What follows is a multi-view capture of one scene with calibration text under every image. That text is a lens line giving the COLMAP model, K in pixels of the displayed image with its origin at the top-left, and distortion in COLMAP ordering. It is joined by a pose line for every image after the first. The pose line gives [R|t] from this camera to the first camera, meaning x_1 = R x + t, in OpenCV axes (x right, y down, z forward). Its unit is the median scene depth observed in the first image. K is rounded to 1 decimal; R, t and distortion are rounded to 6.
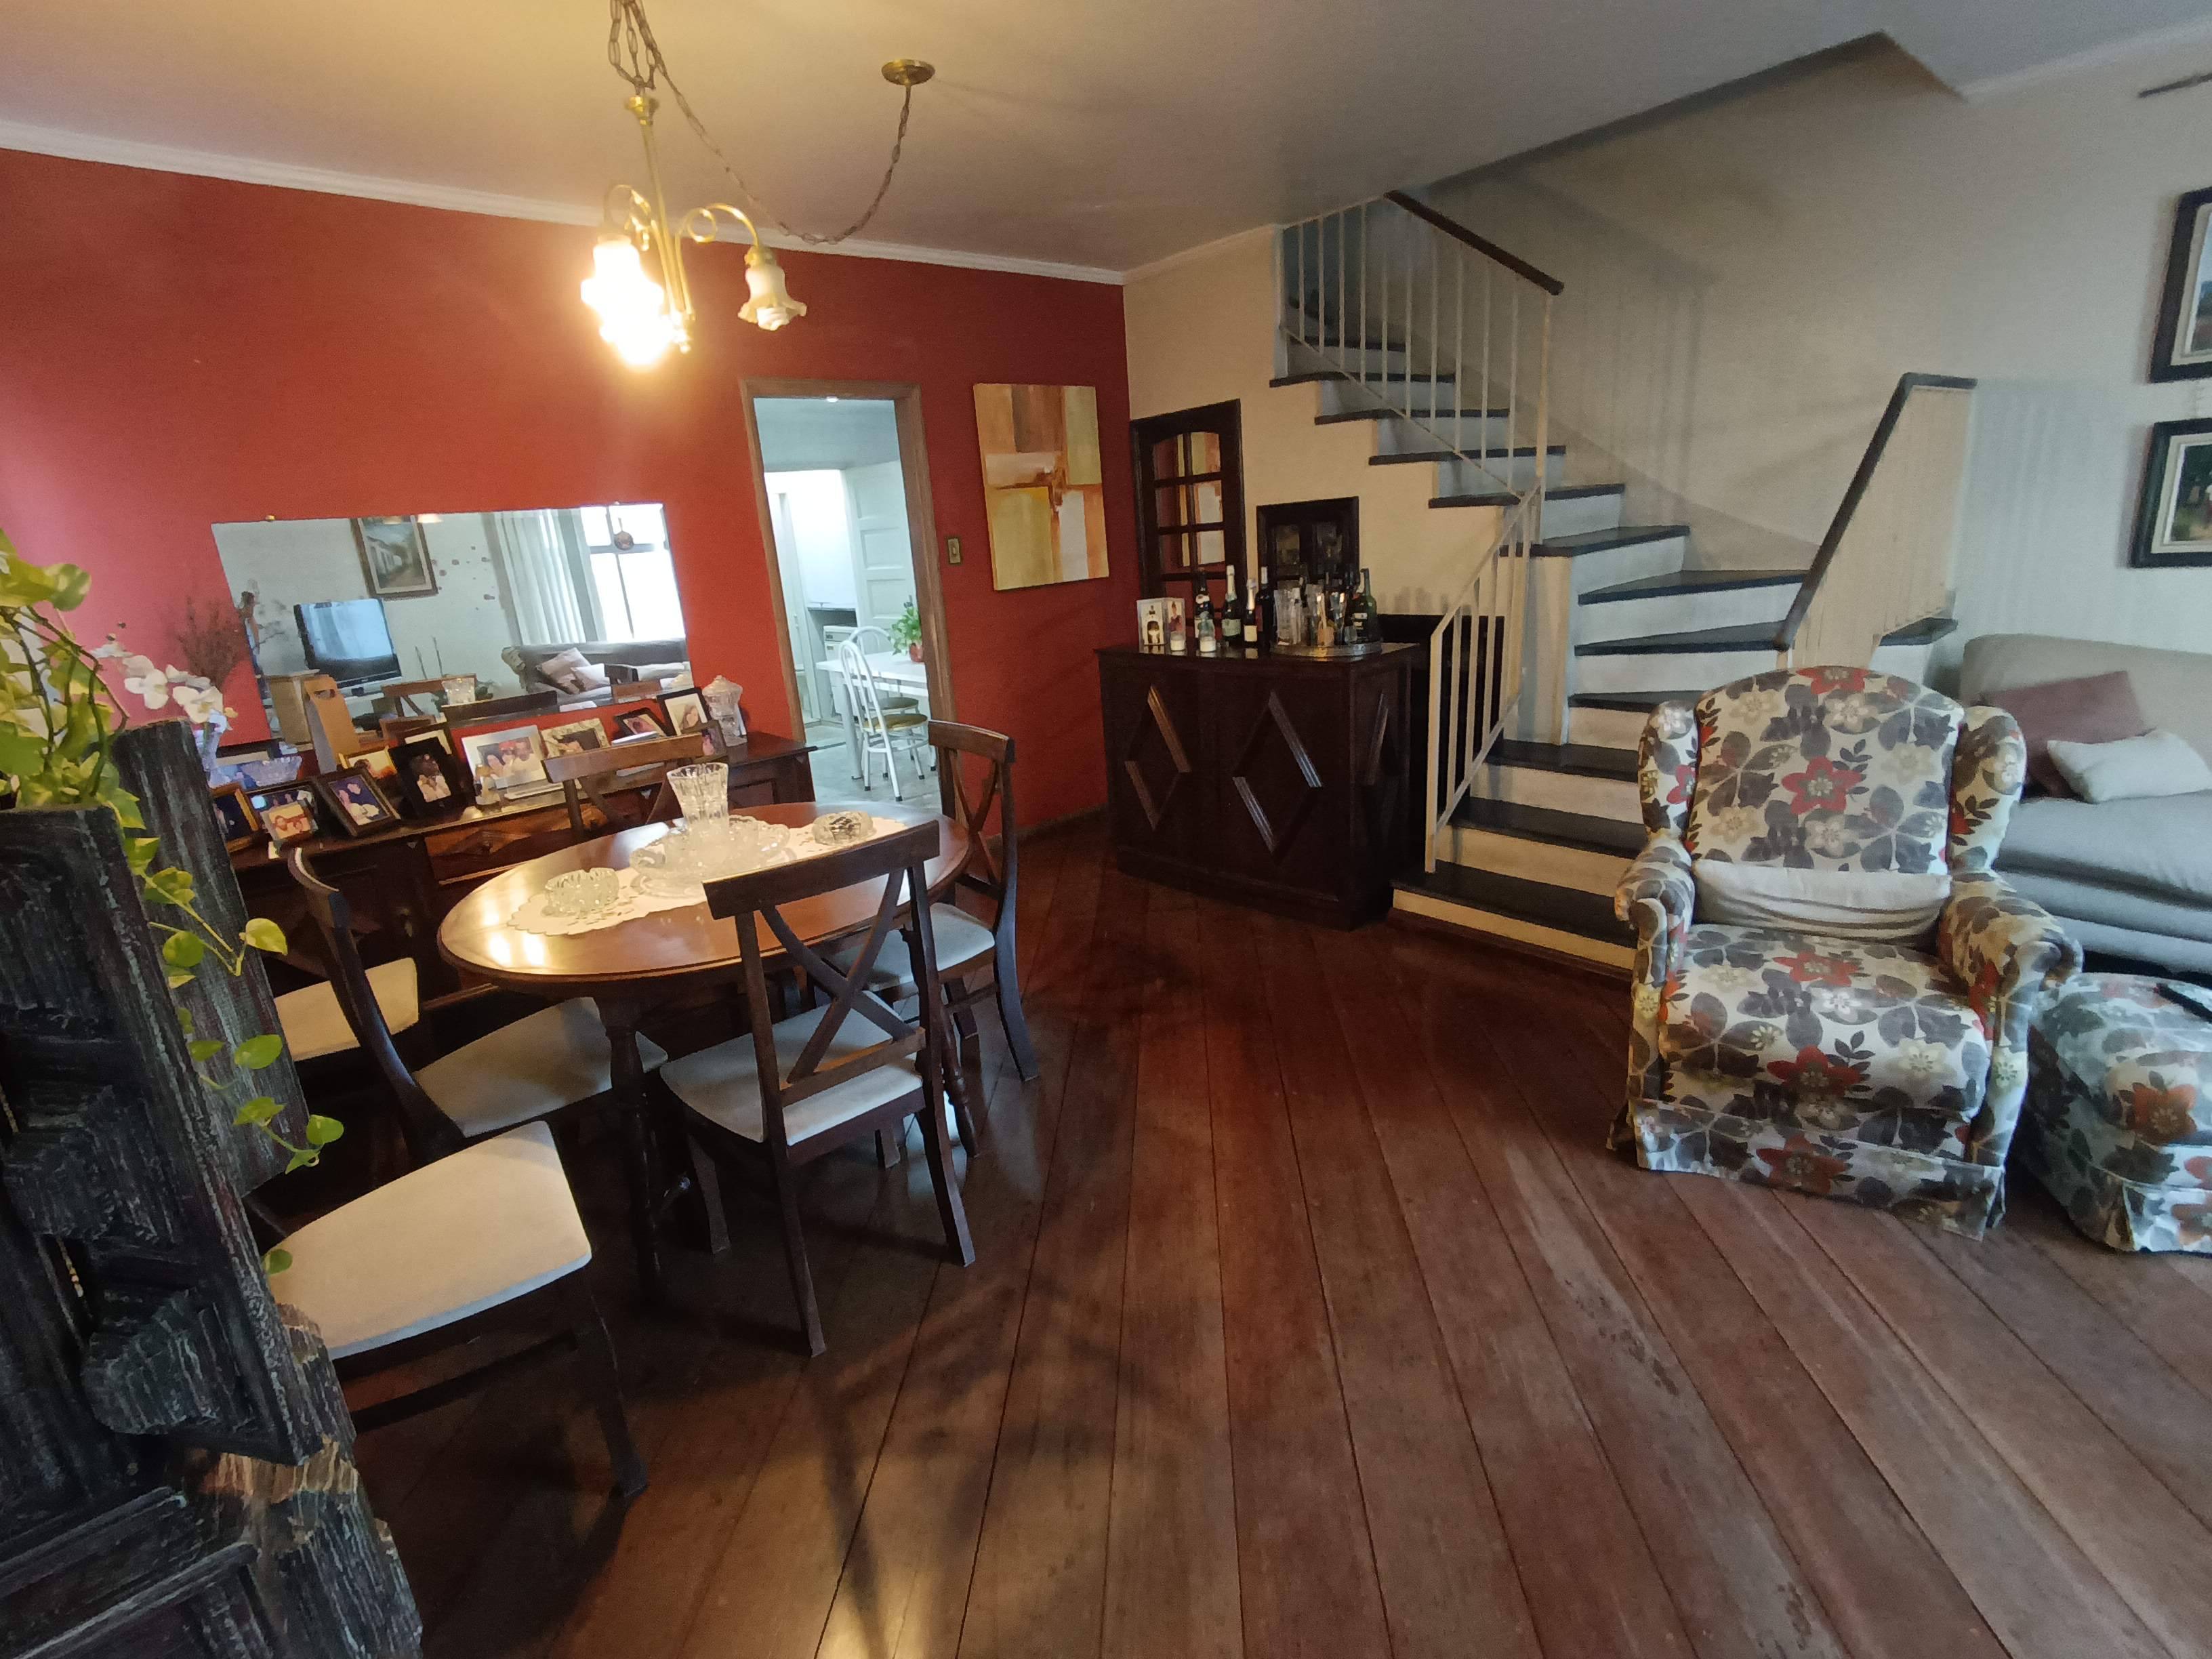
lens RADIAL K [[1014.4, 0, 1076.4], [0, 1014.4, 800.5], [0, 0, 1]] dist [-0.009100, -0.001056]
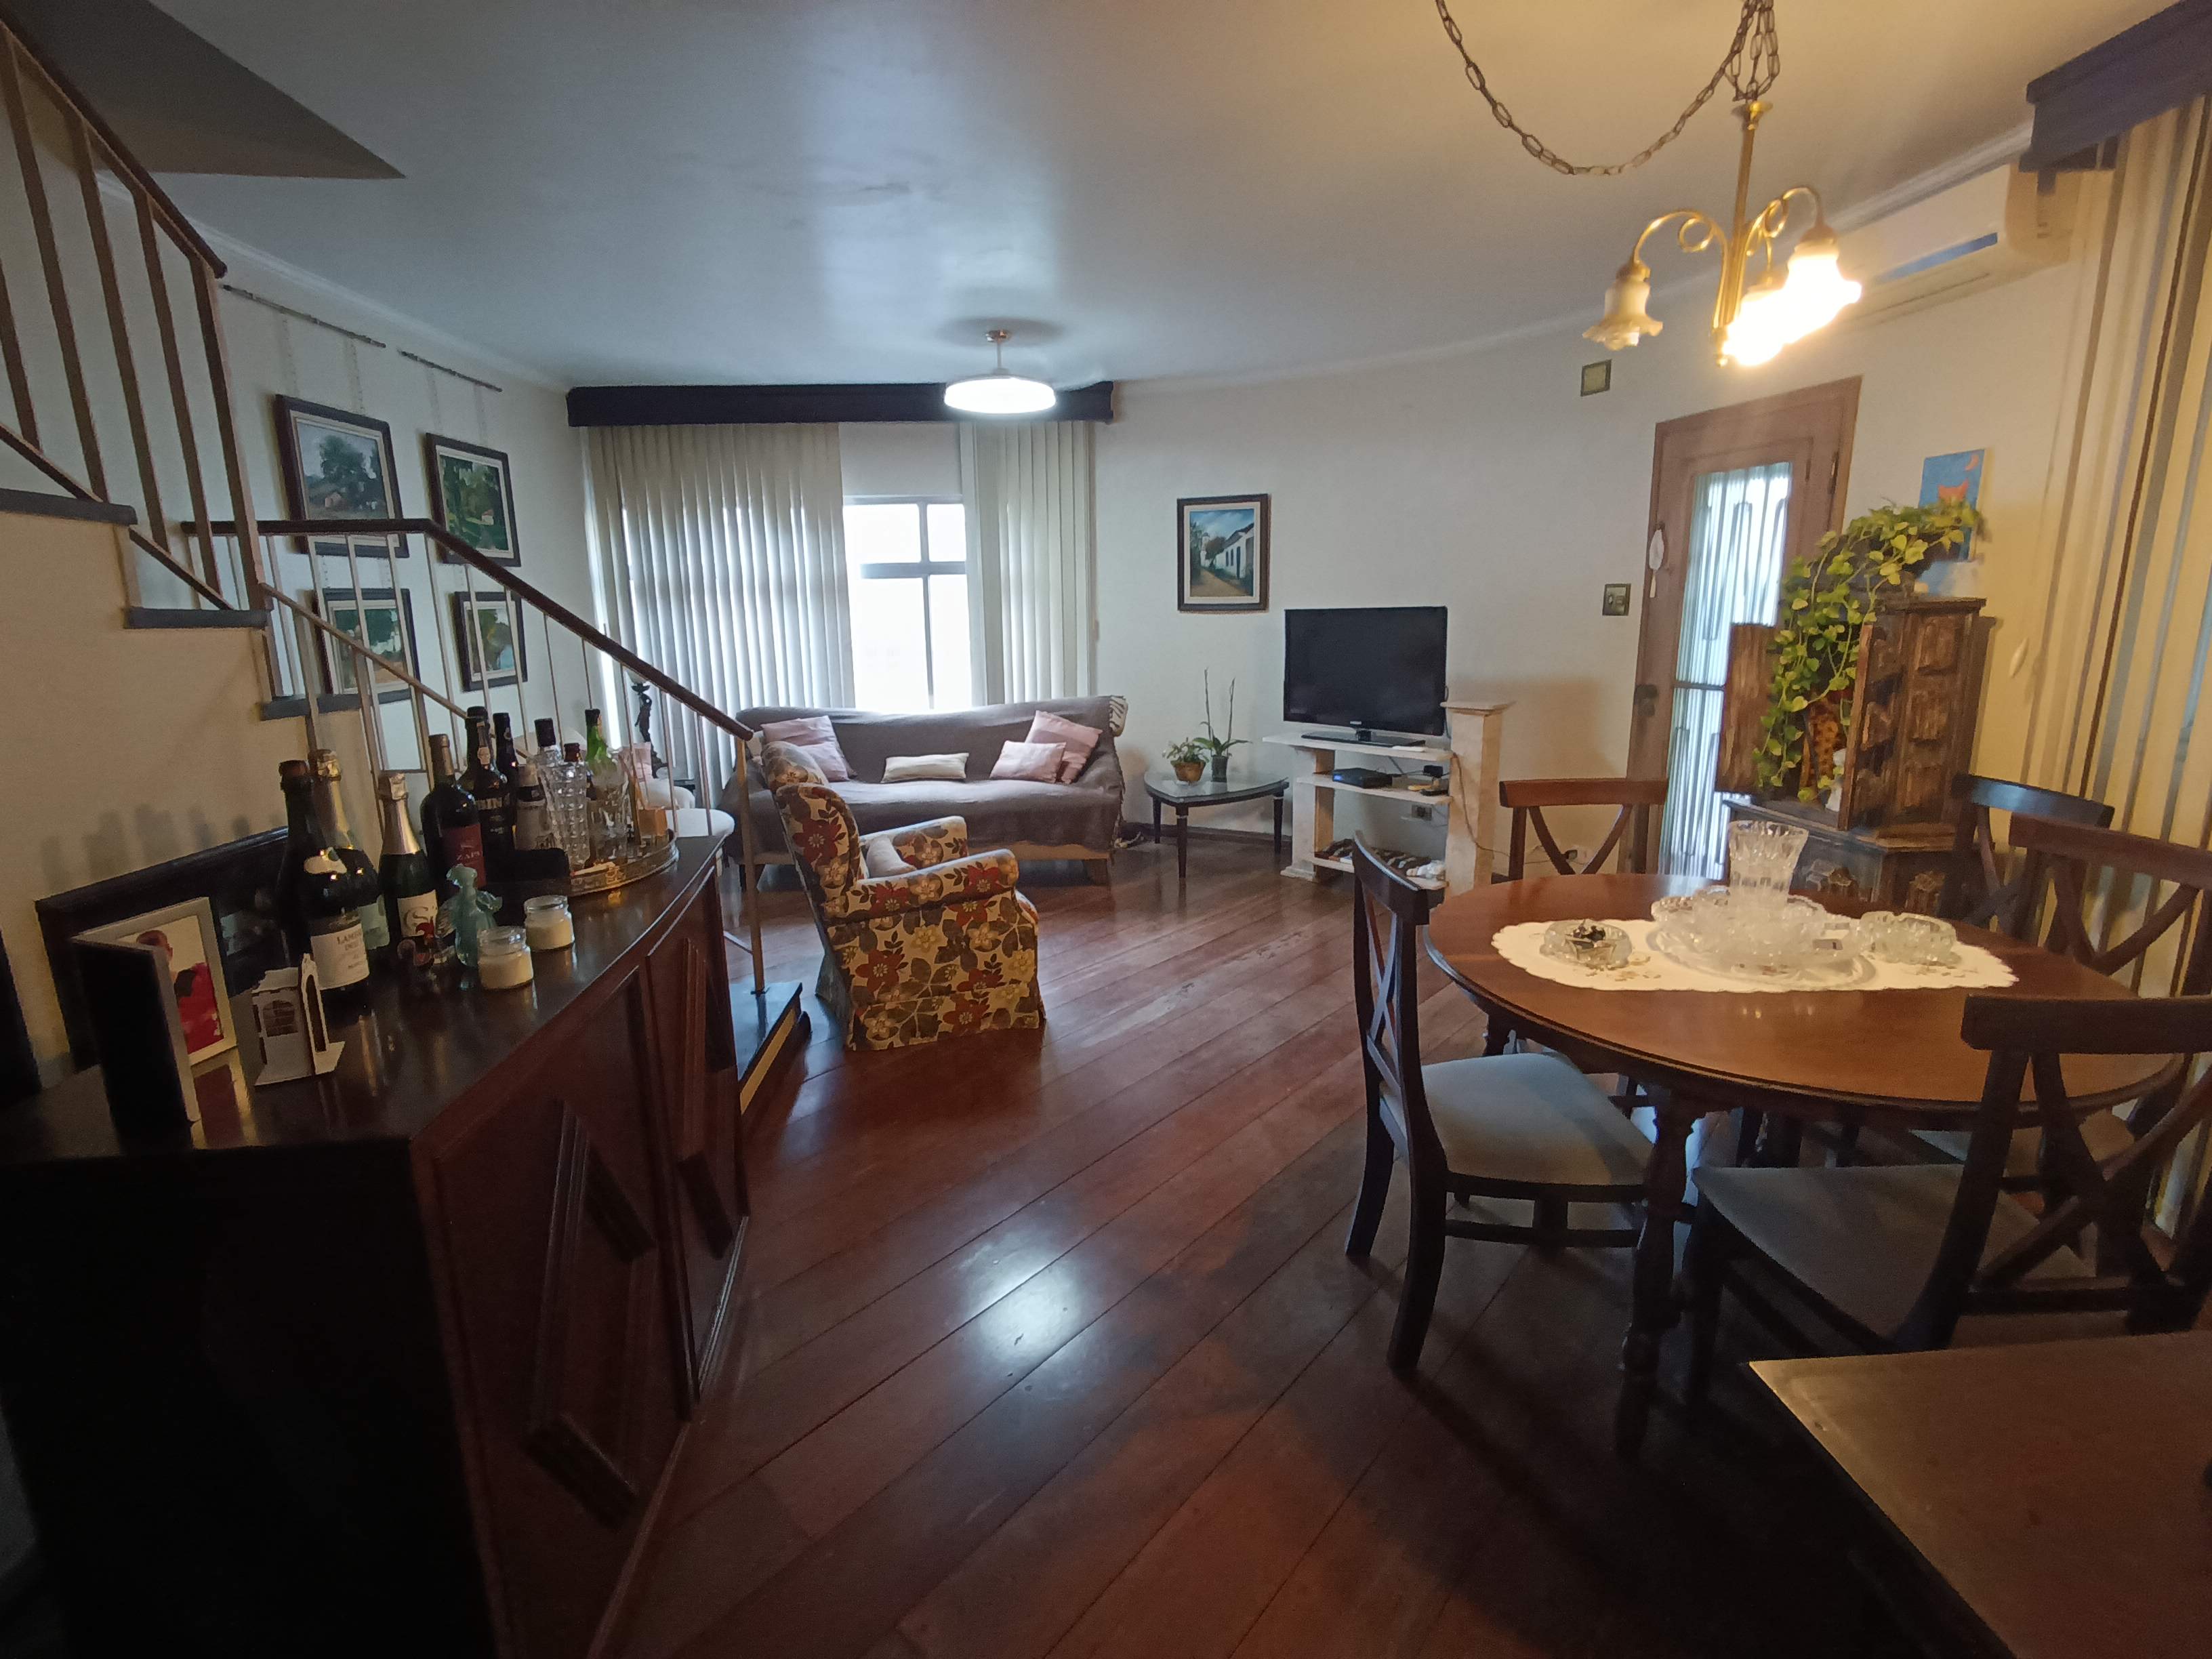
lens RADIAL K [[1009.3, 0, 1085.3], [0, 1009.3, 801.7], [0, 0, 1]] dist [-0.003963, -0.000591]
pose [[-0.794653, -0.029514, 0.606346, -0.400801], [0.234262, 0.906543, 0.351141, -0.440624], [-0.560042, 0.421080, -0.713473, 1.776115]]
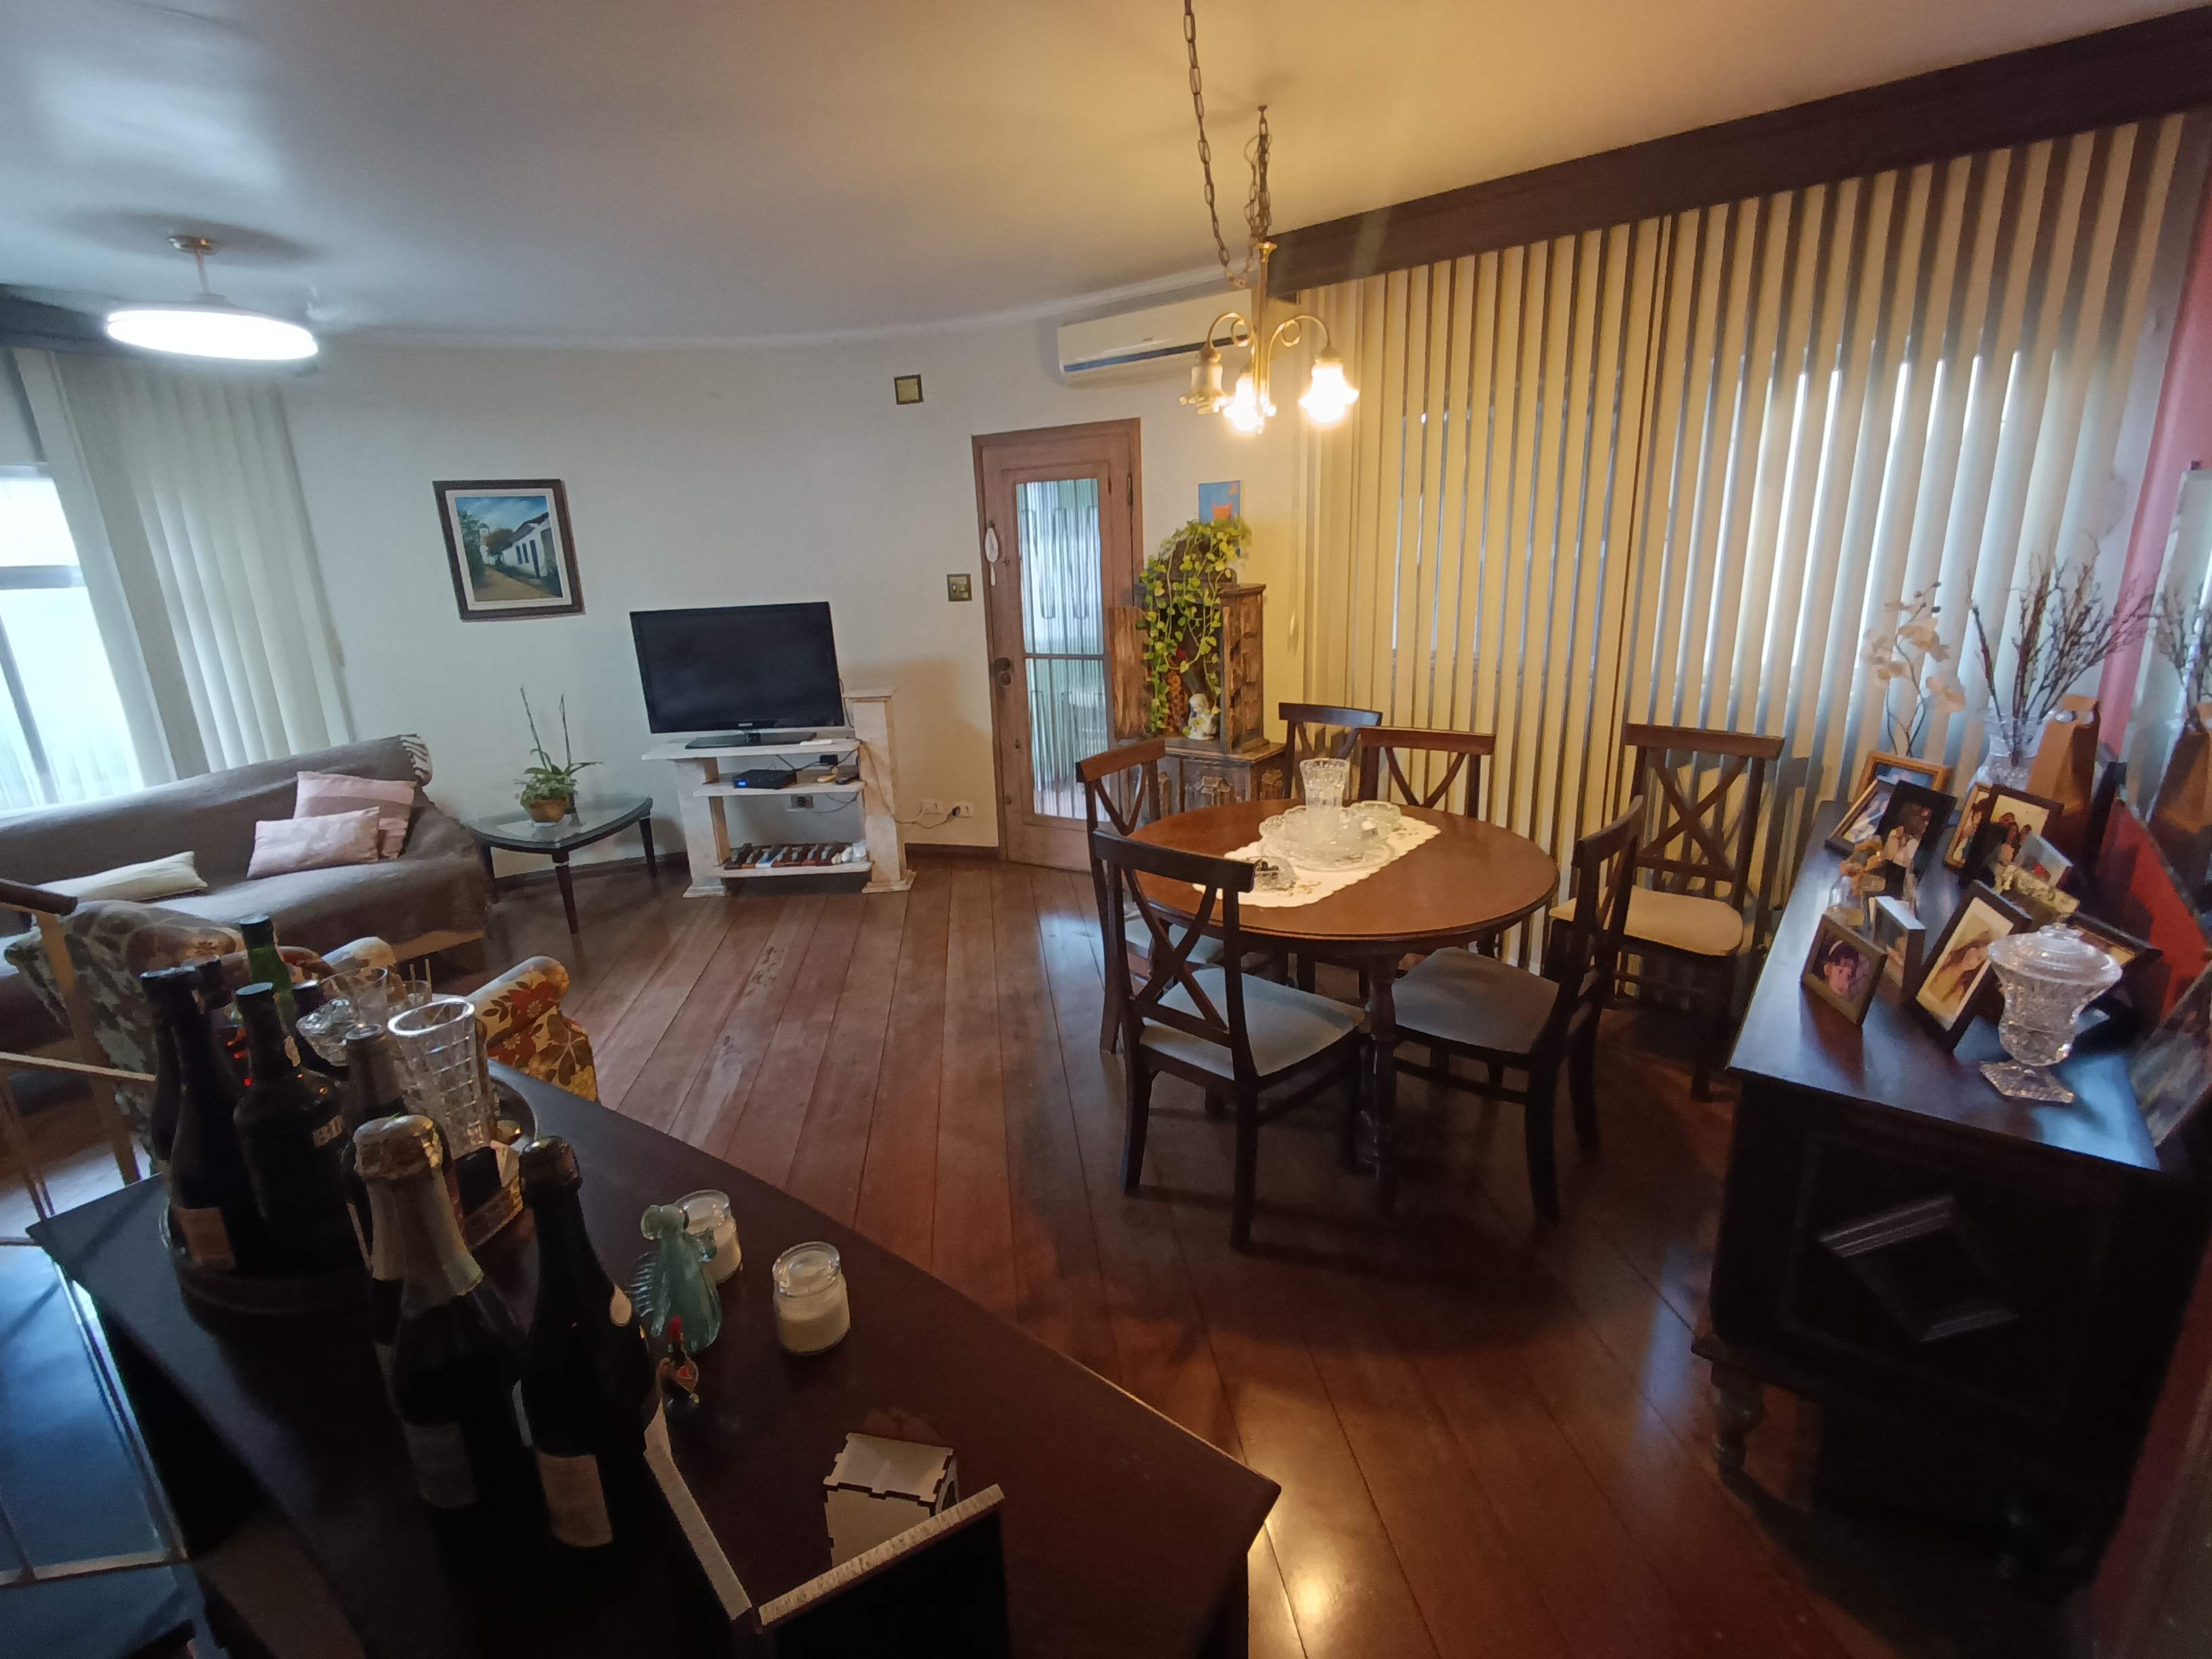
lens RADIAL K [[1009.3, 0, 1085.3], [0, 1009.3, 801.7], [0, 0, 1]] dist [-0.003963, -0.000591]
pose [[-0.972499, 0.166189, -0.163179, 0.094379], [0.061647, 0.859297, 0.507748, -0.569946], [0.224601, 0.483725, -0.845910, 1.837997]]
